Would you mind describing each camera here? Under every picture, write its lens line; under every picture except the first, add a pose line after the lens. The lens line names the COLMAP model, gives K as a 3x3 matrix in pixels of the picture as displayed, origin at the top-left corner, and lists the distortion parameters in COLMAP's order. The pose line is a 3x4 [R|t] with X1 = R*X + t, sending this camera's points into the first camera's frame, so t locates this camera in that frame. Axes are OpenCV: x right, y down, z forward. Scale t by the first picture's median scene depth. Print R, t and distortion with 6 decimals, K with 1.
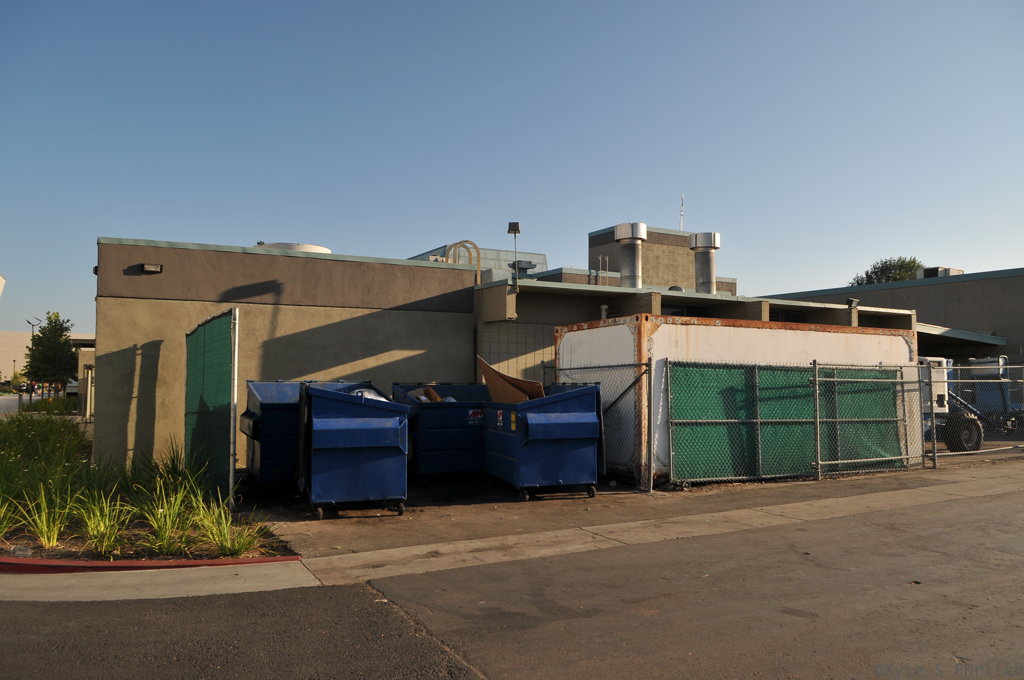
lens RADIAL K [[764.2, 0, 512.8], [0, 764.2, 344.8], [0, 0, 1]] dist [-0.018604, -0.035900]
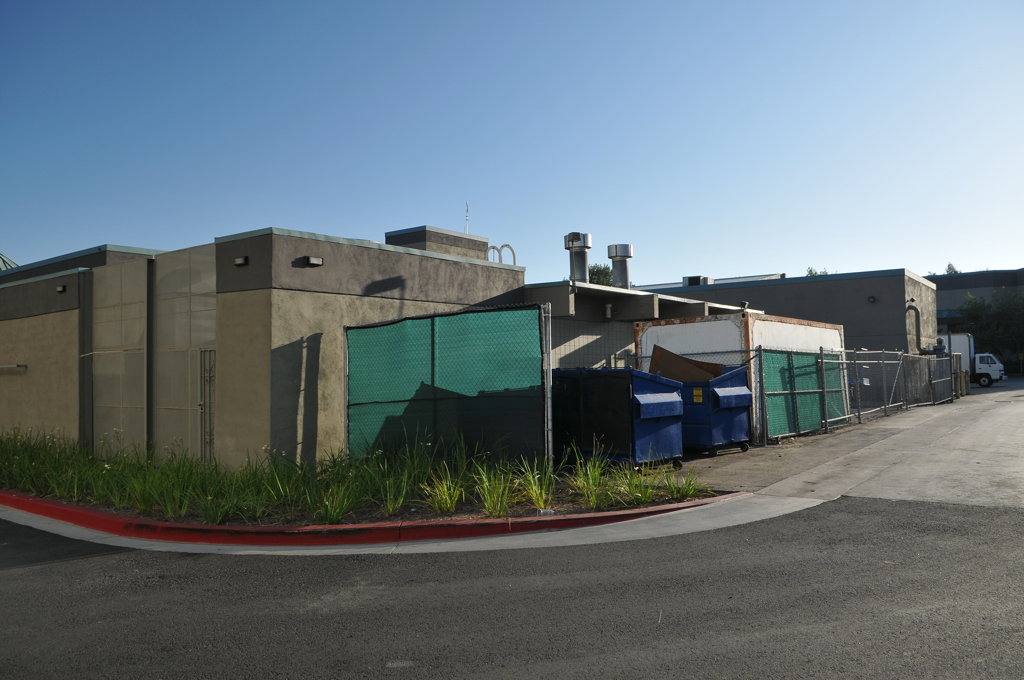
lens RADIAL K [[759.9, 0, 511.5], [0, 759.9, 338.8], [0, 0, 1]] dist [-0.015360, -0.042196]
pose [[0.912173, -0.004195, 0.409784, -0.657481], [0.006194, 0.999975, -0.003551, 0.006896], [-0.409759, 0.005778, 0.912176, -0.019968]]
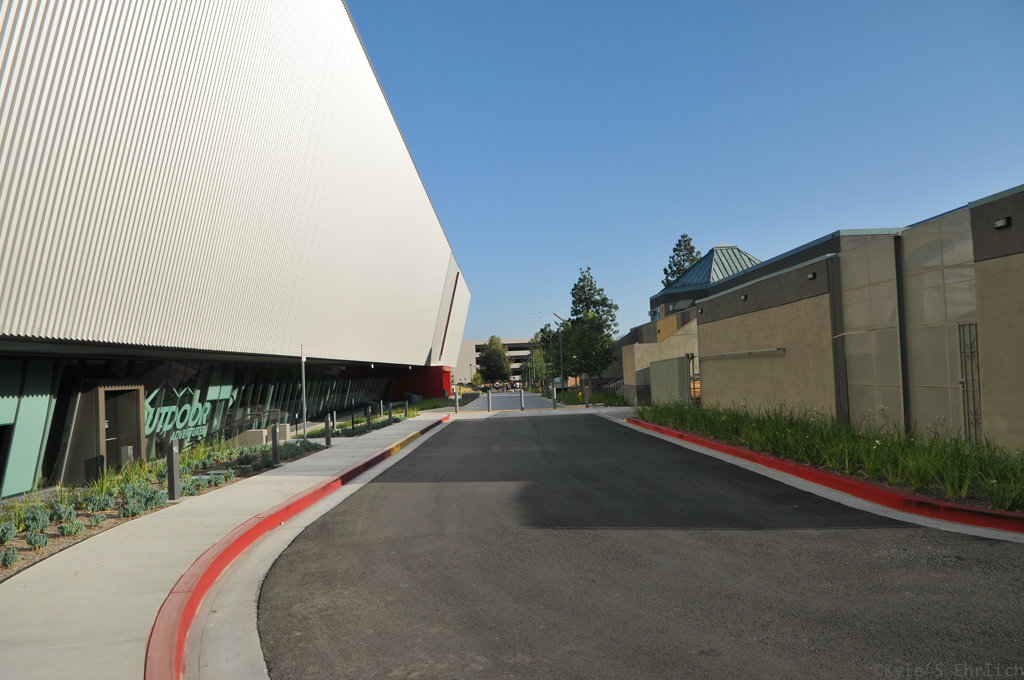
lens RADIAL K [[756.7, 0, 515.5], [0, 756.7, 343.0], [0, 0, 1]] dist [-0.021947, -0.036618]
pose [[0.886479, -0.063140, -0.458441, -0.689061], [0.067298, 0.997706, -0.007278, 0.008530], [0.457849, -0.024400, 0.888695, -0.019132]]
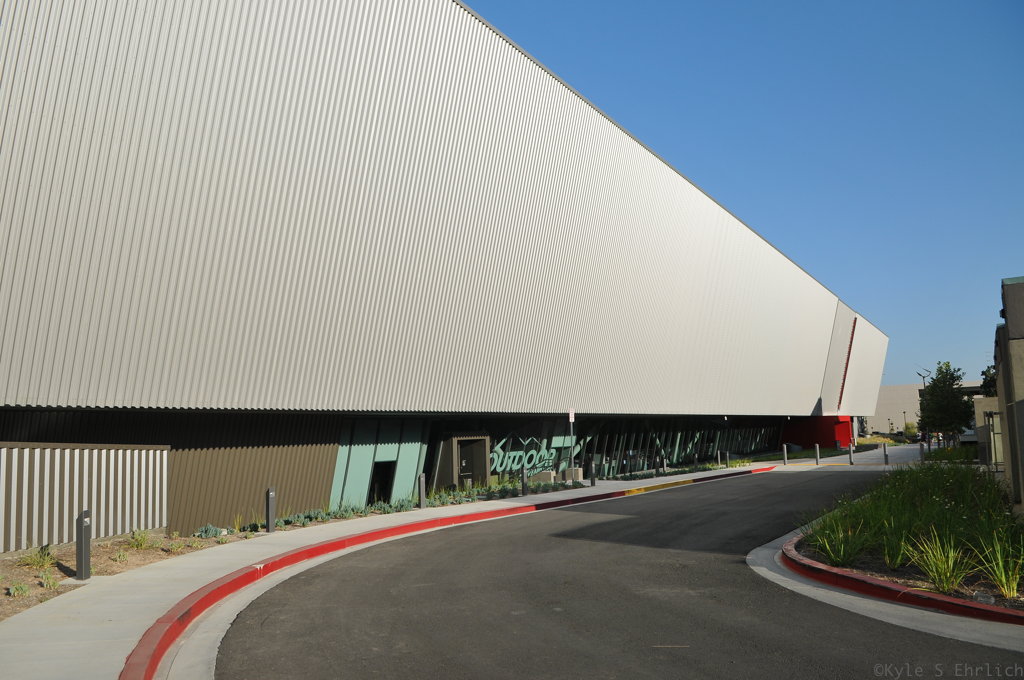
lens RADIAL K [[762.3, 0, 512.5], [0, 762.3, 343.9], [0, 0, 1]] dist [-0.019200, -0.036080]
pose [[0.488860, -0.122277, -0.863750, -0.030435], [0.065151, 0.992480, -0.103627, -0.000457], [0.869926, -0.005615, 0.493150, -0.025307]]
